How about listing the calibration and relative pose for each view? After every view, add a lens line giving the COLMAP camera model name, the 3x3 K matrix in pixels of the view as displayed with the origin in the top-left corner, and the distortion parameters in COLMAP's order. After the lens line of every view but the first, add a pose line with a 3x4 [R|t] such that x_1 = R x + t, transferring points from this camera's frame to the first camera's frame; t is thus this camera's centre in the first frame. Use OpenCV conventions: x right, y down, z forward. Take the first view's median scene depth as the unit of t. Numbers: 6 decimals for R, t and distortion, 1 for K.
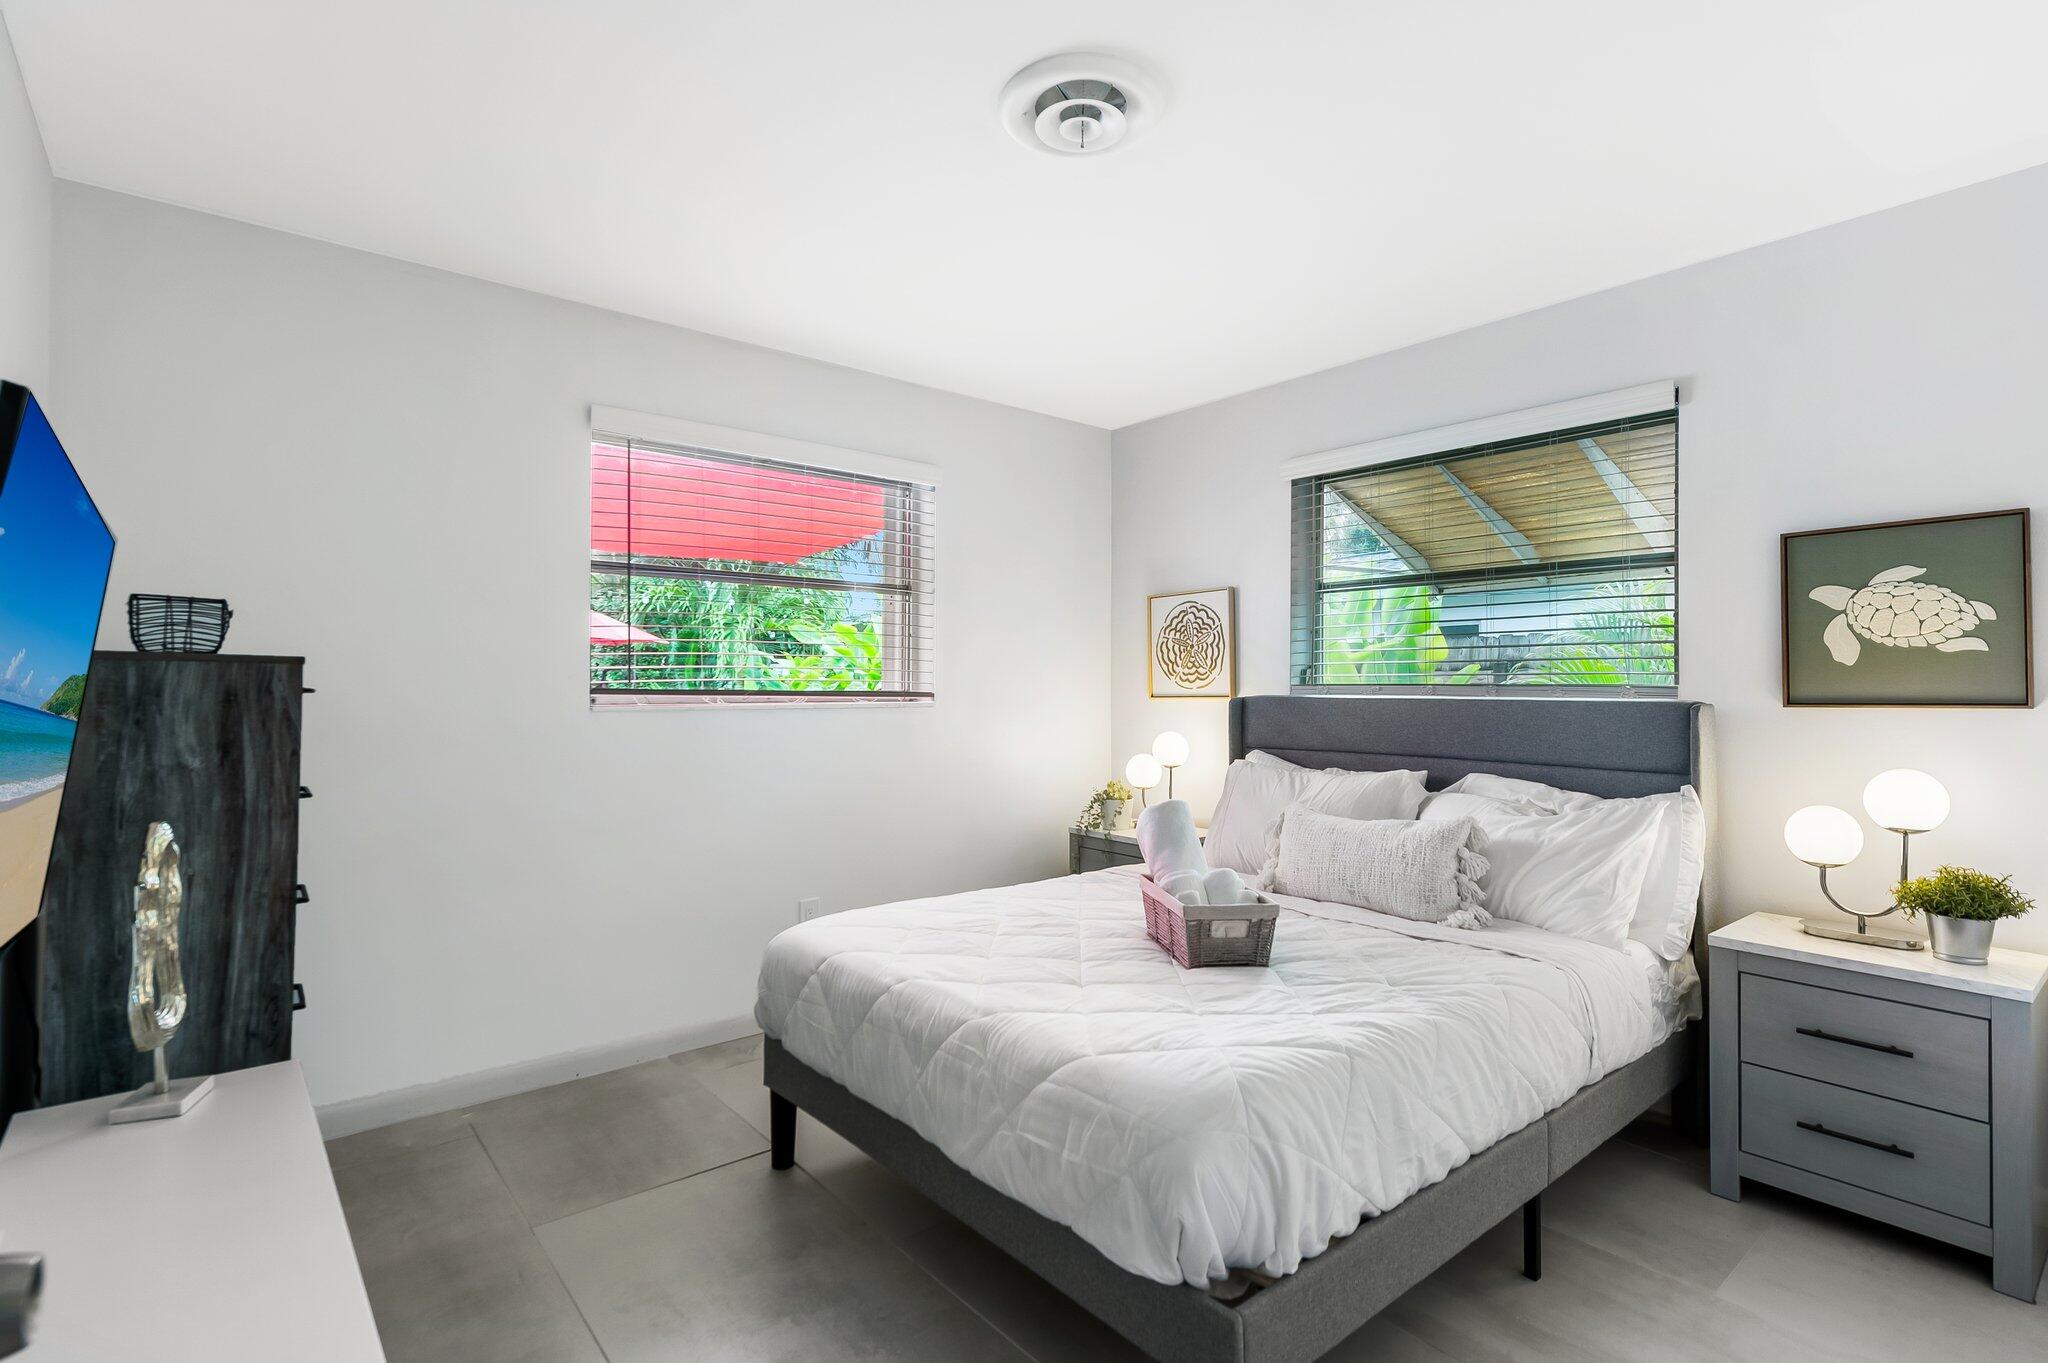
lens RADIAL K [[989.1, 0, 1025.3], [0, 989.1, 670.2], [0, 0, 1]] dist [0.002132, 0.000491]
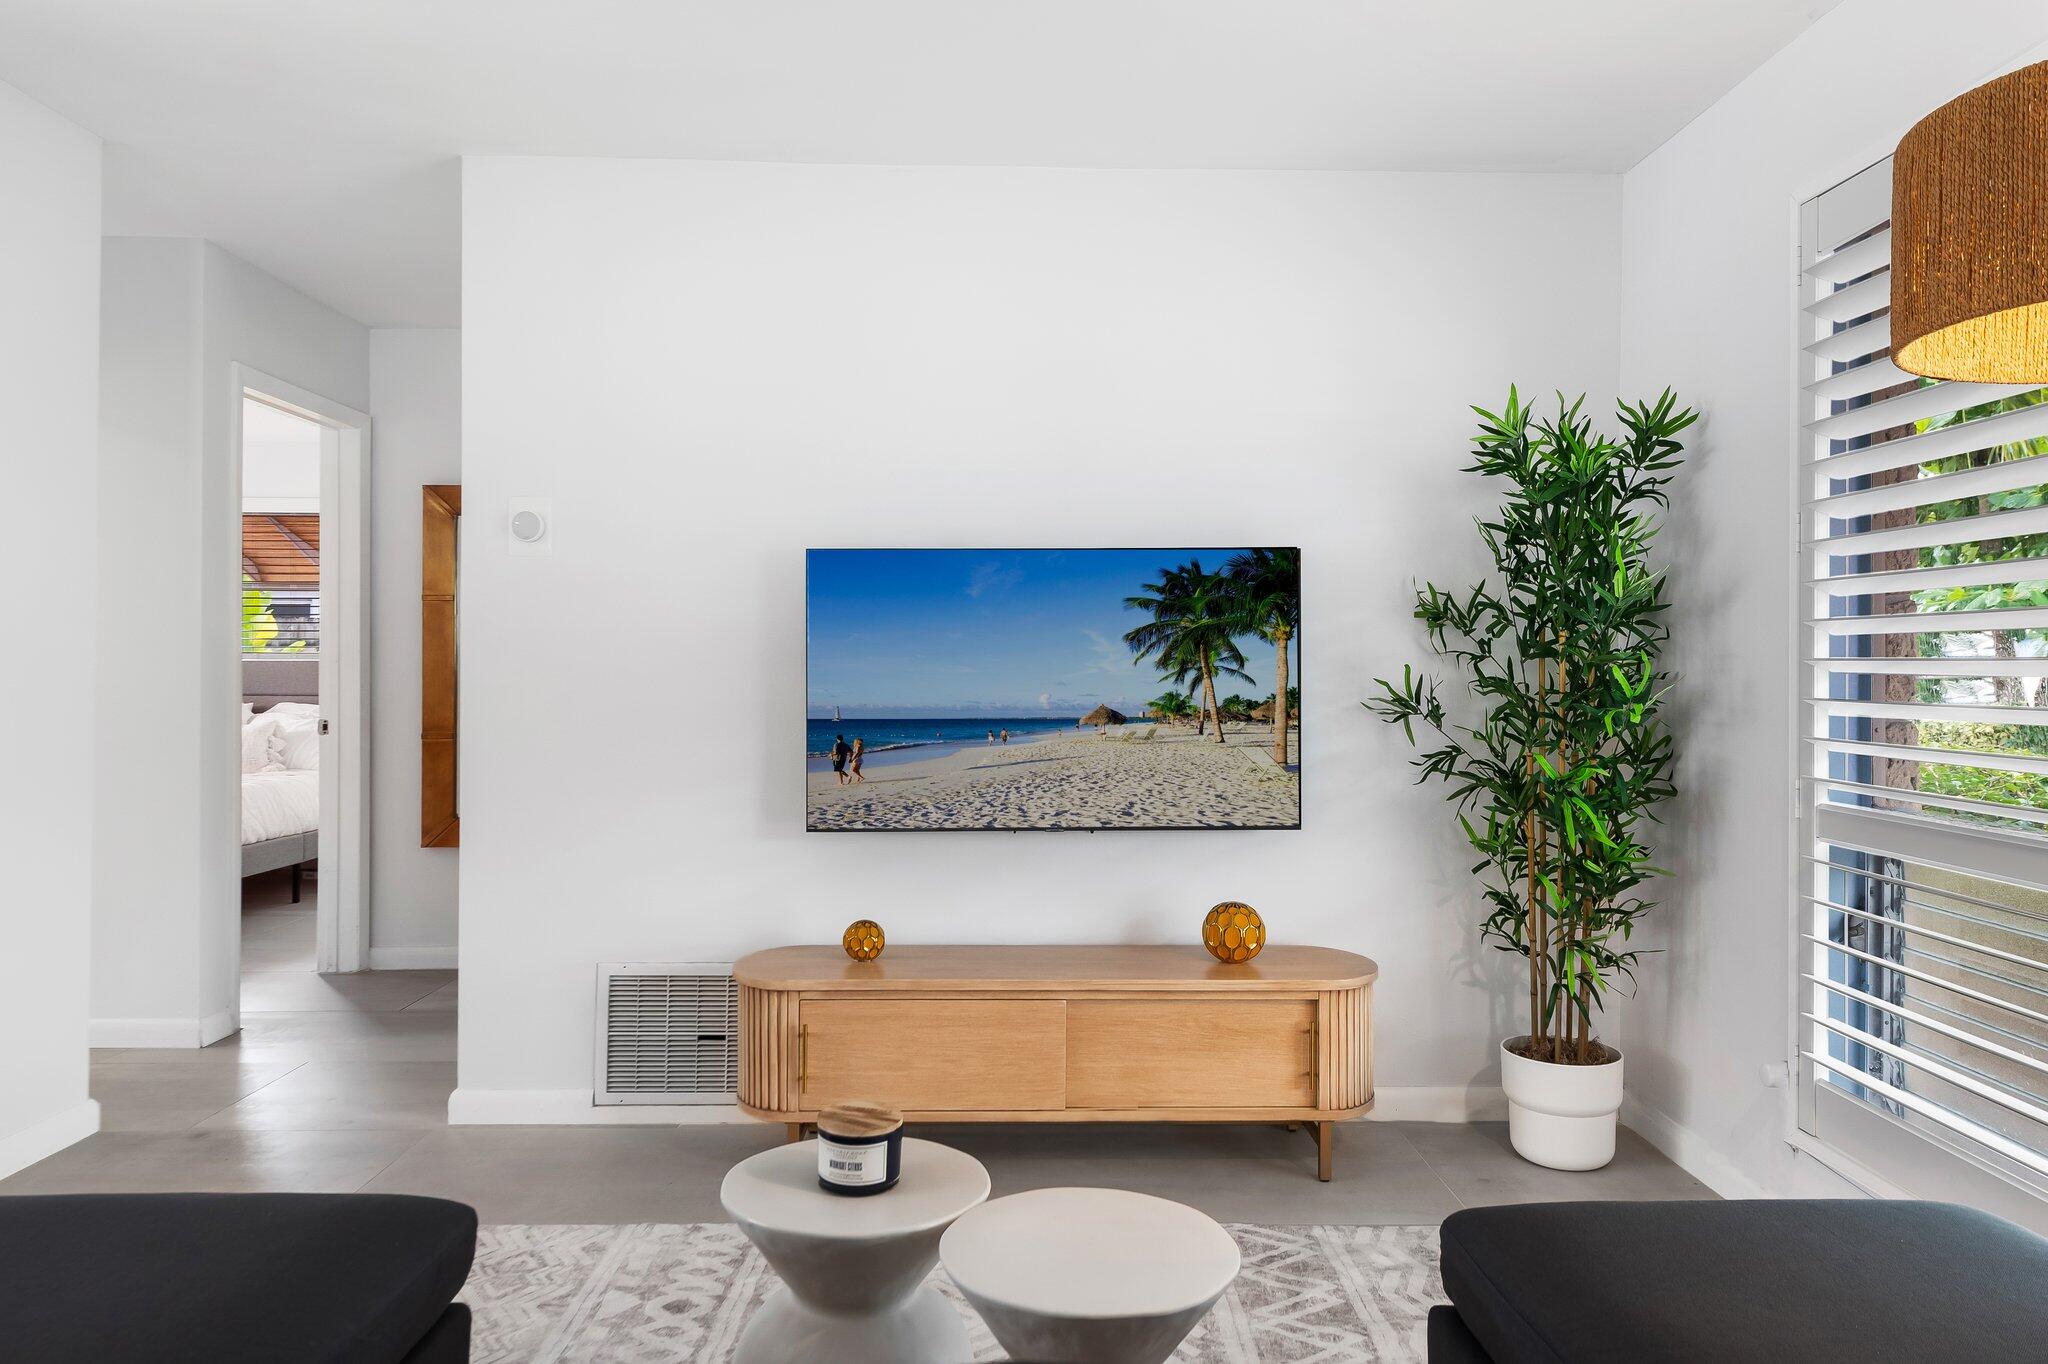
lens RADIAL K [[1408.6, 0, 1029.0], [0, 1408.6, 645.8], [0, 0, 1]] dist [0.021698, -0.001027]
pose [[0.640554, -0.000181, 0.767913, -0.459613], [-0.005378, 0.999974, 0.004722, -0.019480], [-0.767894, -0.007154, 0.640536, -1.186434]]
